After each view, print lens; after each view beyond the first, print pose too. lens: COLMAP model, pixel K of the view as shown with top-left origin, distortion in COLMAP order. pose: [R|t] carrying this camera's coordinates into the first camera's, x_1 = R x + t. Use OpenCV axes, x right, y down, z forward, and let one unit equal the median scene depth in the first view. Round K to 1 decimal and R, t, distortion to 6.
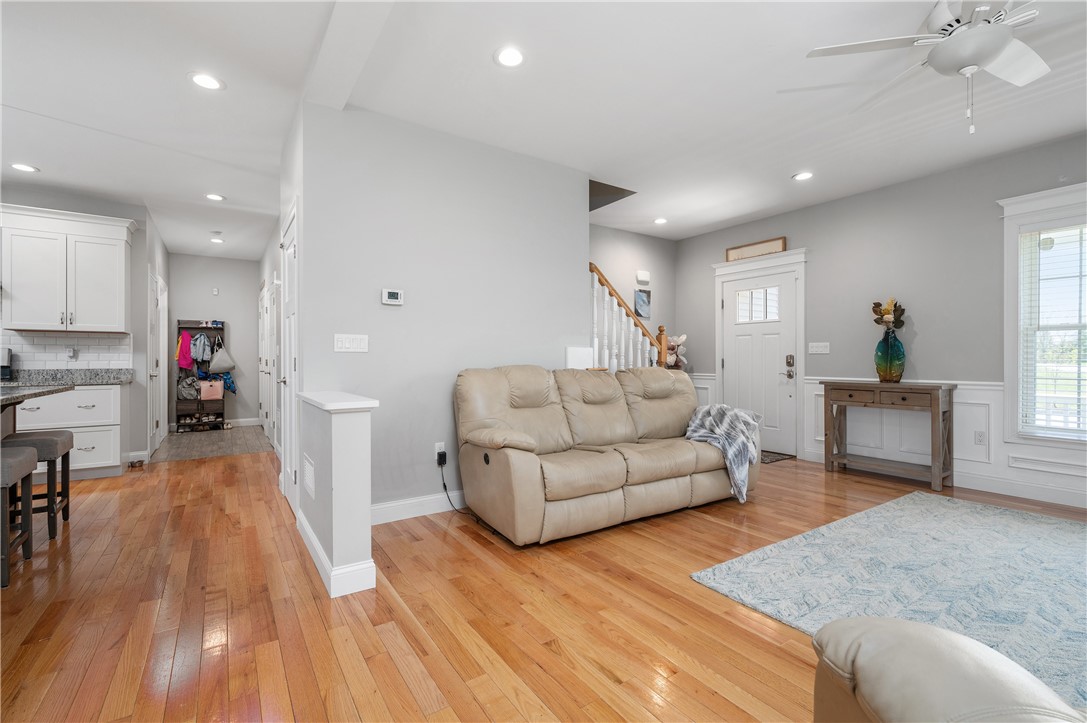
lens RADIAL K [[478.0, 0, 545.9], [0, 478.0, 357.6], [0, 0, 1]] dist [-0.001326, 0.000130]
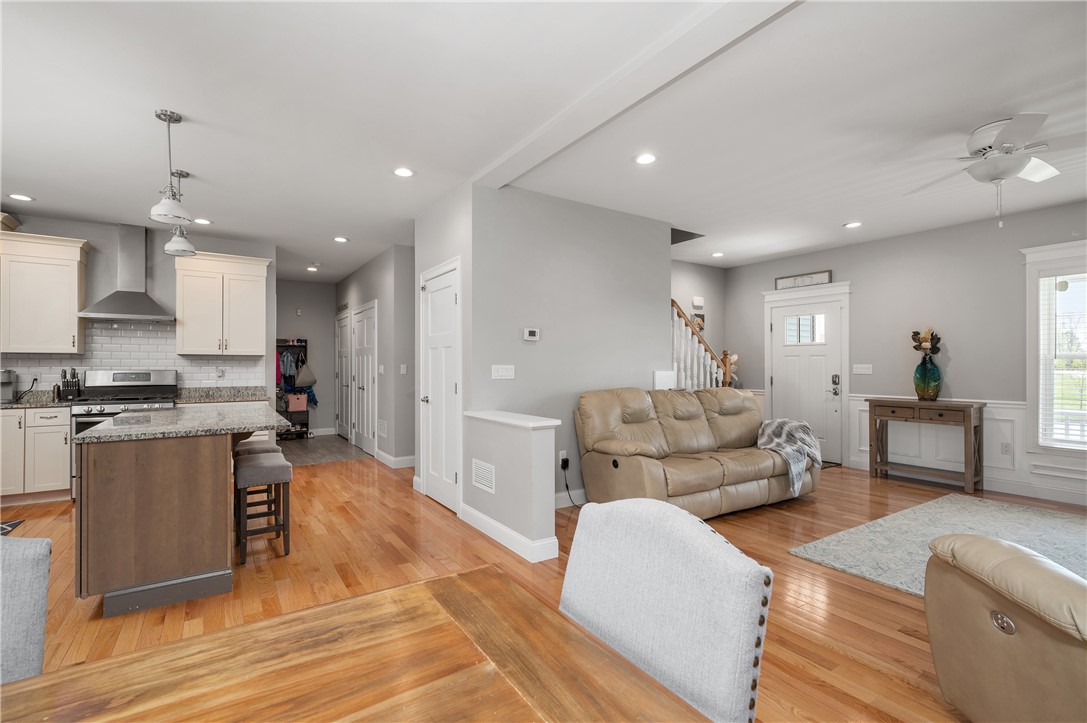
lens RADIAL K [[494.5, 0, 543.5], [0, 494.5, 361.5], [0, 0, 1]] dist [-0.000622, 0.000045]
pose [[0.999912, 0.001244, -0.013237, -0.189504], [-0.001299, 0.999991, -0.004108, -0.035491], [0.013232, 0.004125, 0.999904, -0.205941]]
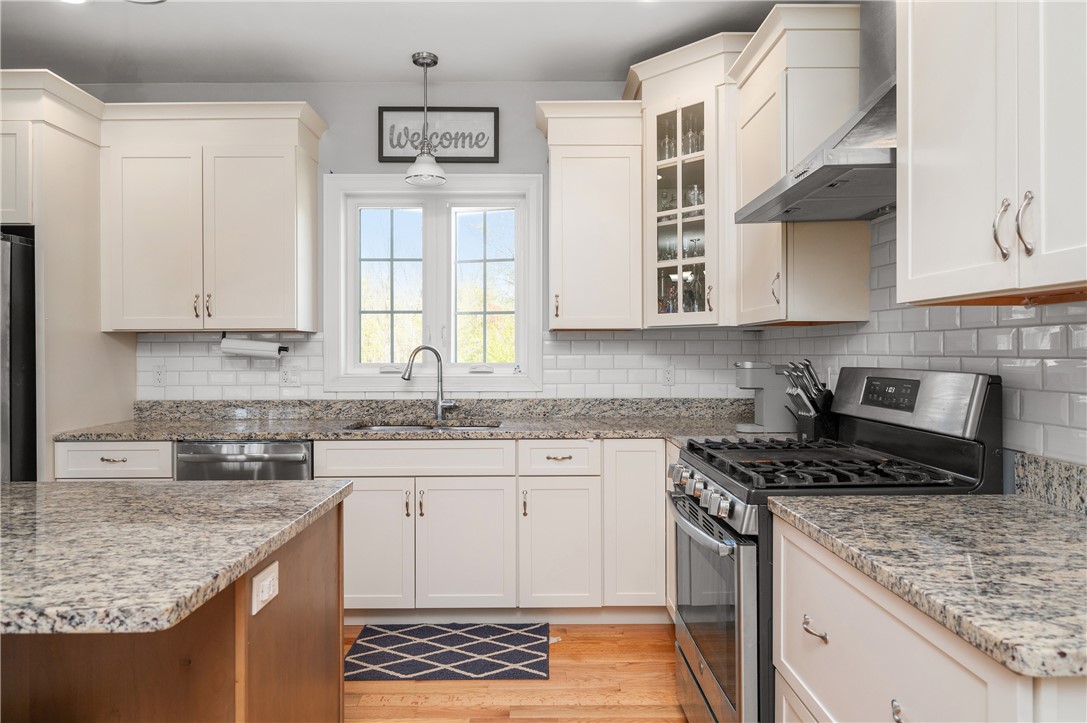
lens RADIAL K [[664.9, 0, 543.5], [0, 664.9, 361.5], [0, 0, 1]] dist [-0.002480, -0.000532]
pose [[-0.551314, 0.014470, -0.834172, -0.649419], [0.006931, 0.999895, 0.012764, -0.031242], [0.834269, 0.001255, -0.551356, 0.958770]]
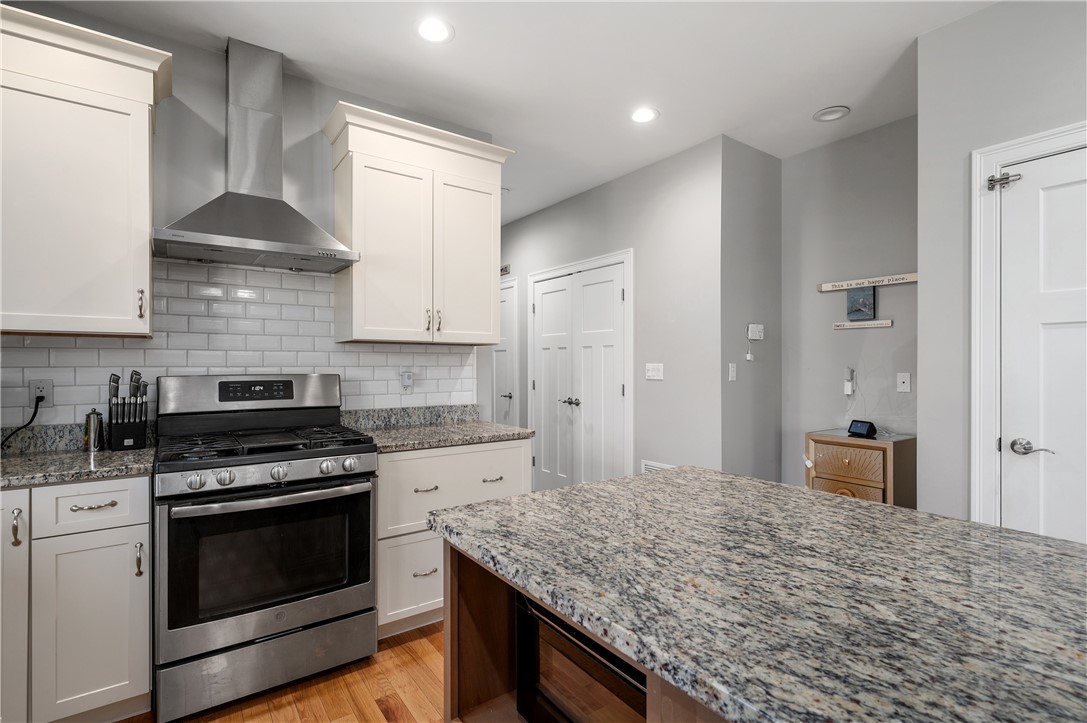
lens RADIAL K [[517.0, 0, 544.7], [0, 517.0, 363.2], [0, 0, 1]] dist [-0.000946, -0.000510]
pose [[0.999629, 0.002310, 0.027157, -0.864459], [-0.002383, 0.999994, 0.002688, -0.032875], [-0.027150, -0.002752, 0.999628, 0.377068]]
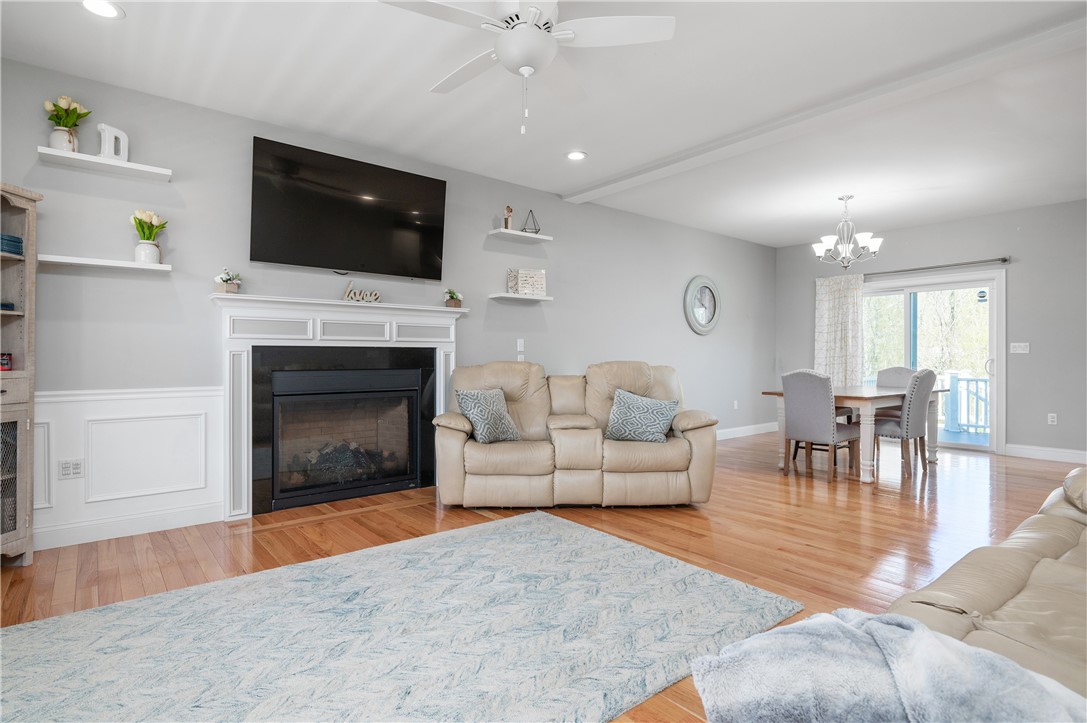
lens RADIAL K [[551.3, 0, 543.4], [0, 551.3, 356.3], [0, 0, 1]] dist [0.001987, -0.000078]
pose [[-0.996479, 0.000984, -0.083836, 0.444190], [0.001275, 0.999993, -0.003428, 0.001800], [0.083832, -0.003523, -0.996474, 1.015682]]
